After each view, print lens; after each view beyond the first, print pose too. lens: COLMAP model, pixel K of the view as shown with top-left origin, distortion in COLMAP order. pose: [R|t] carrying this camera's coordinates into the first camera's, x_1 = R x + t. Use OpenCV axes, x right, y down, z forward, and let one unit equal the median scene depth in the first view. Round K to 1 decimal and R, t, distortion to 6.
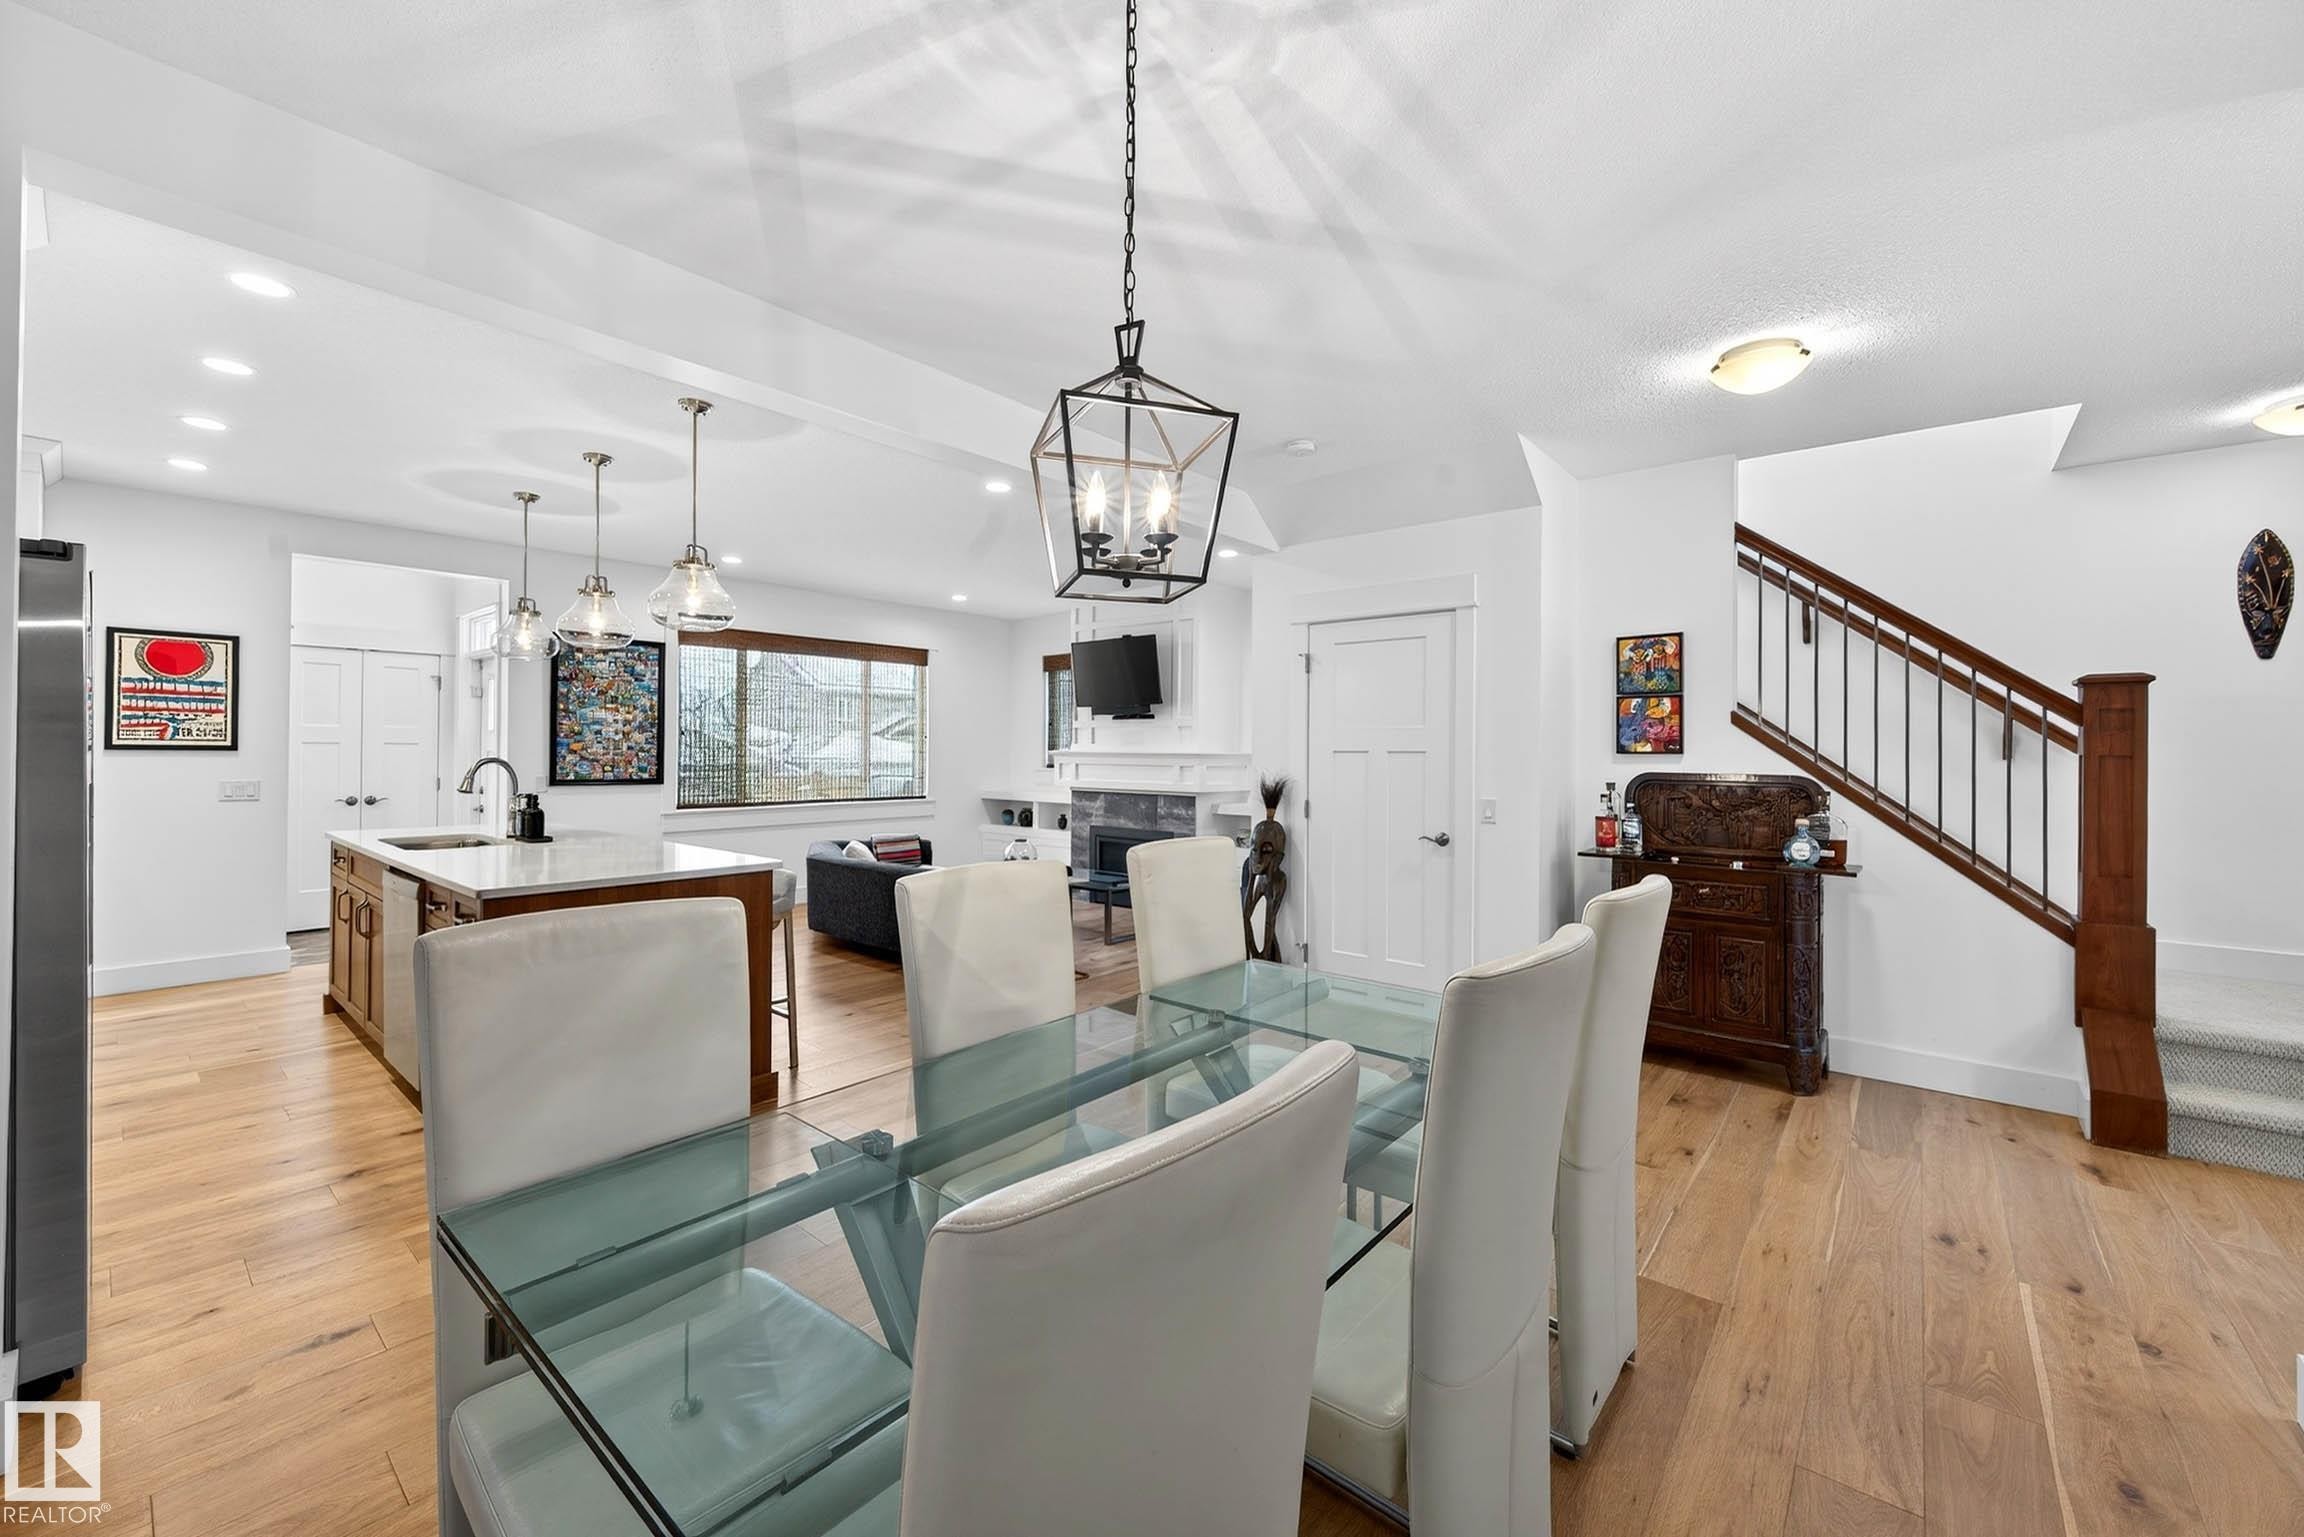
lens RADIAL K [[909.6, 0, 1147.3], [0, 909.6, 746.5], [0, 0, 1]] dist [-0.001033, -0.000221]
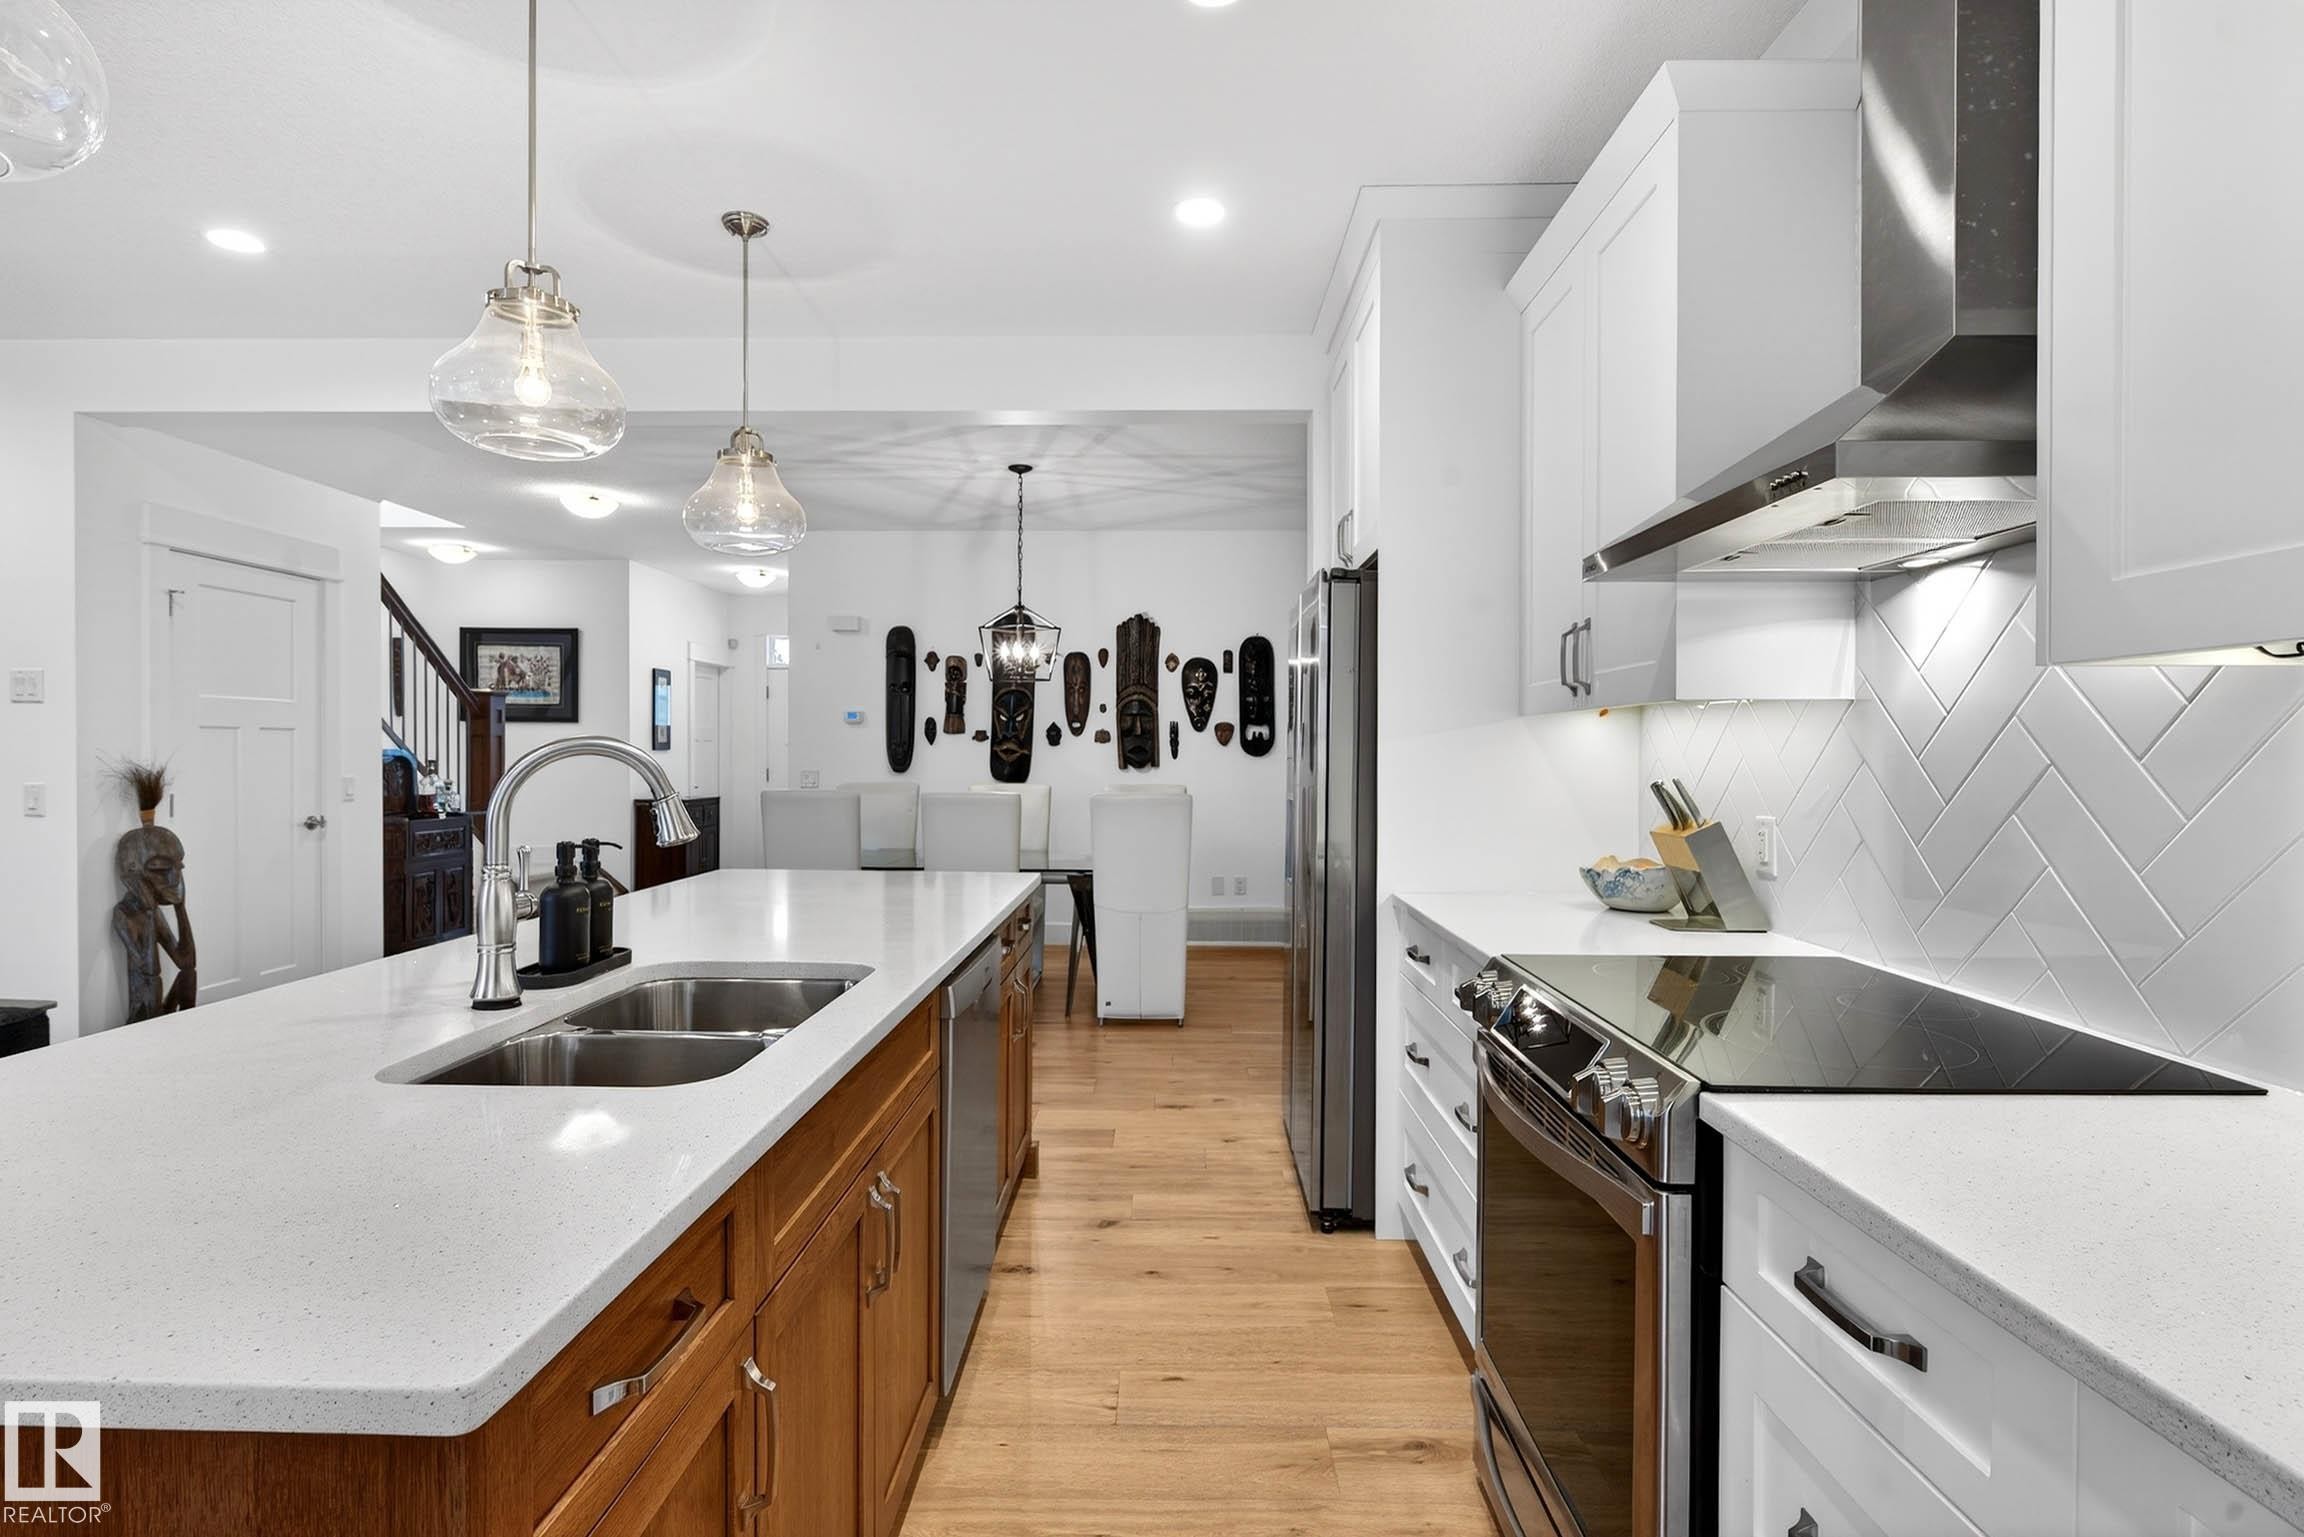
lens RADIAL K [[1145.7, 0, 1134.0], [0, 1145.7, 762.0], [0, 0, 1]] dist [-0.001606, 0.000669]
pose [[-0.624558, -0.017327, 0.780787, -0.748879], [-0.013192, 0.999845, 0.011636, 0.009708], [-0.780867, -0.003032, -0.624690, 0.719353]]
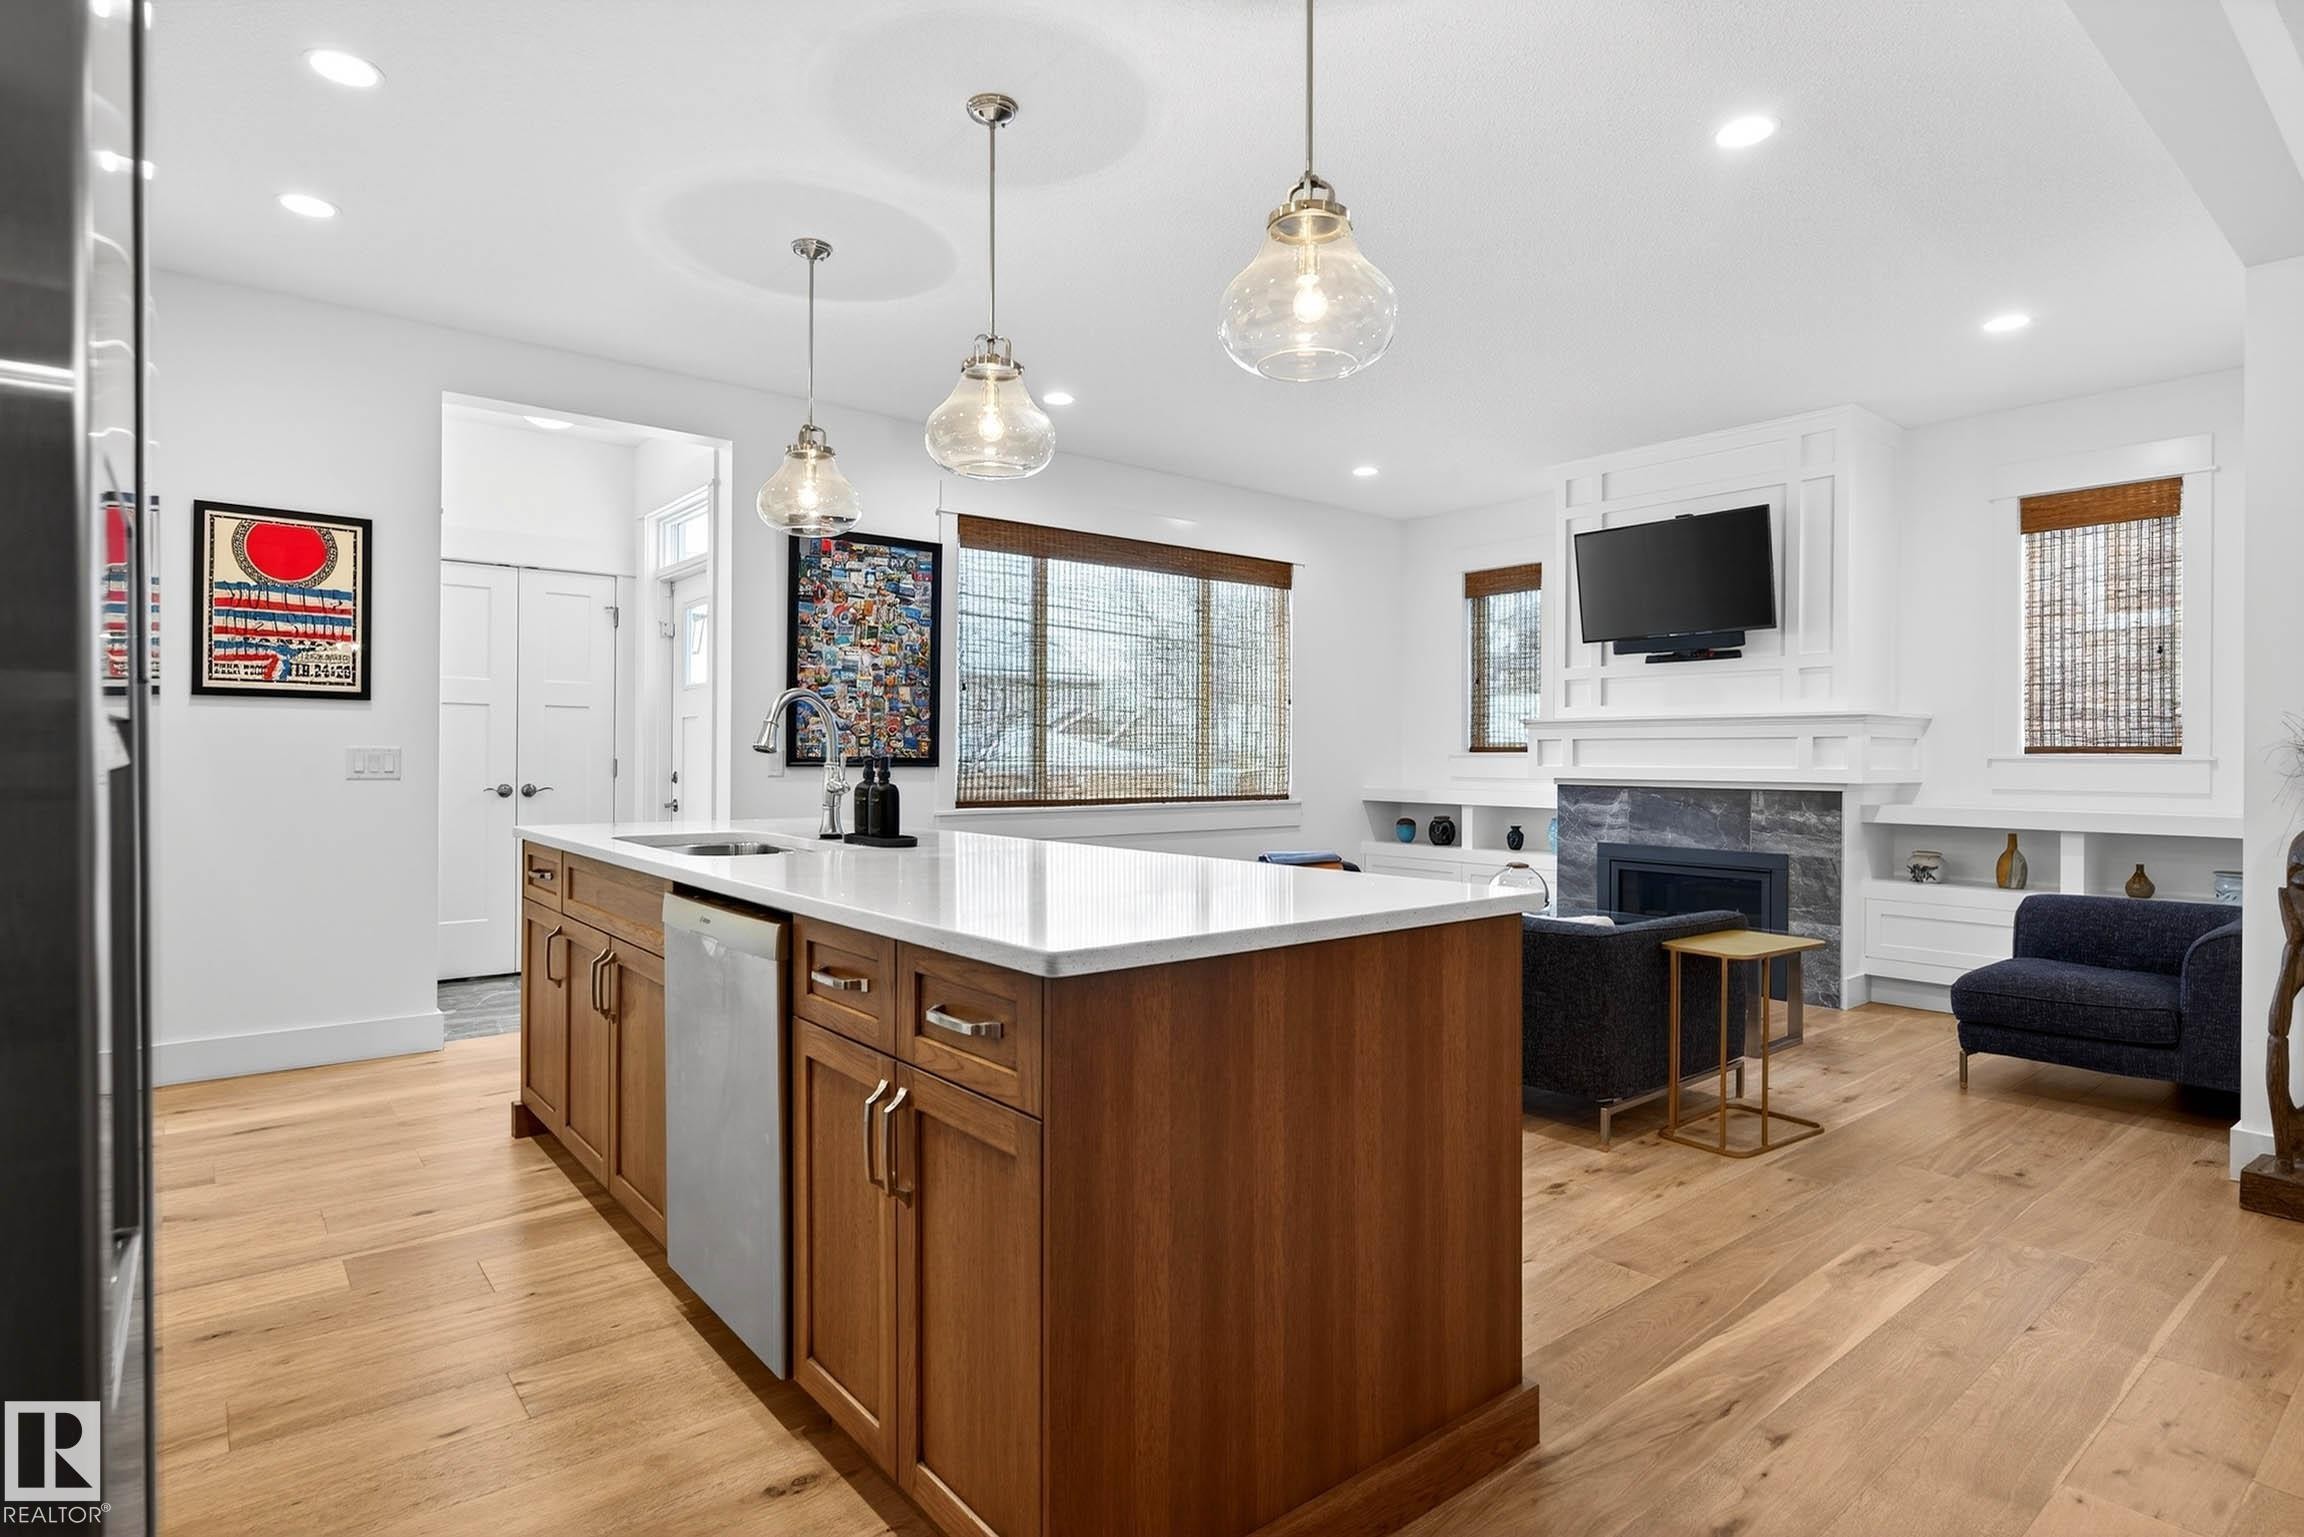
lens RADIAL K [[1181.1, 0, 1143.6], [0, 1181.1, 763.9], [0, 0, 1]] dist [0.001483, -0.000143]
pose [[0.984646, 0.001135, -0.174562, -0.263489], [0.000499, 0.999956, 0.009315, 0.033212], [0.174565, -0.009259, 0.984602, 0.227908]]
